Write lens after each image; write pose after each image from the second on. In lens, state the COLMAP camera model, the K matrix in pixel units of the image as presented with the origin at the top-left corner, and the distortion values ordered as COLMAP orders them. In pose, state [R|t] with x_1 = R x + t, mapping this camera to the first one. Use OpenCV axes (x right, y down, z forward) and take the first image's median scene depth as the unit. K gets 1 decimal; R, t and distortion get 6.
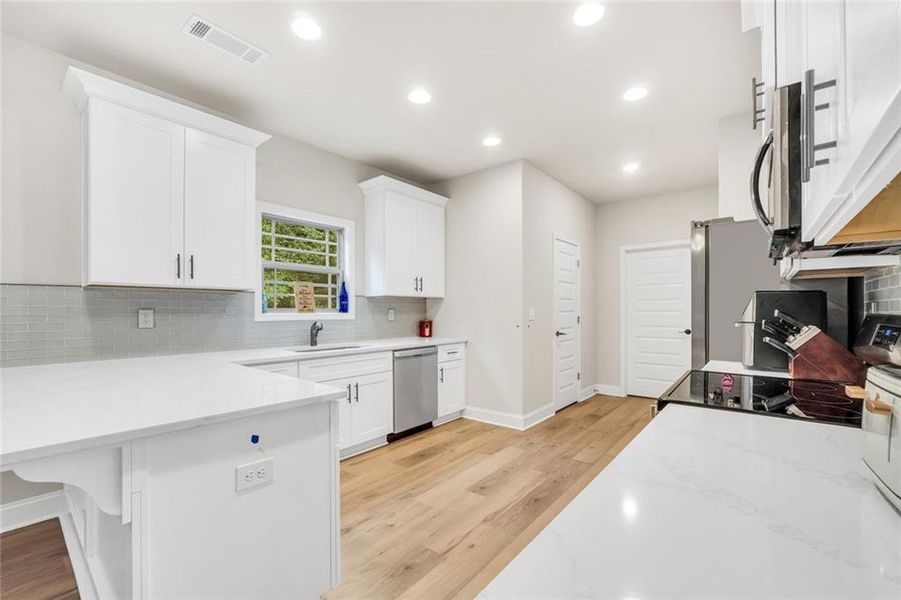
lens RADIAL K [[382.7, 0, 446.2], [0, 382.7, 312.7], [0, 0, 1]] dist [-0.000765, -0.000114]
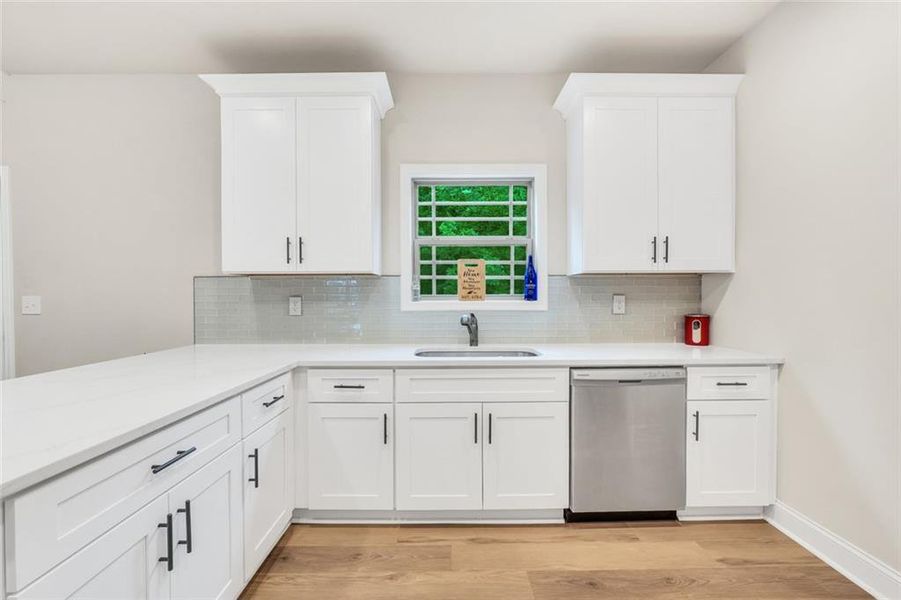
lens RADIAL K [[388.5, 0, 450.5], [0, 388.5, 300.0], [0, 0, 1]] dist [0.000317, 0.000004]
pose [[0.649209, 0.009747, -0.760548, 0.172933], [-0.001316, 0.999931, 0.011691, -0.008959], [0.760609, -0.006589, 0.649177, 0.440646]]
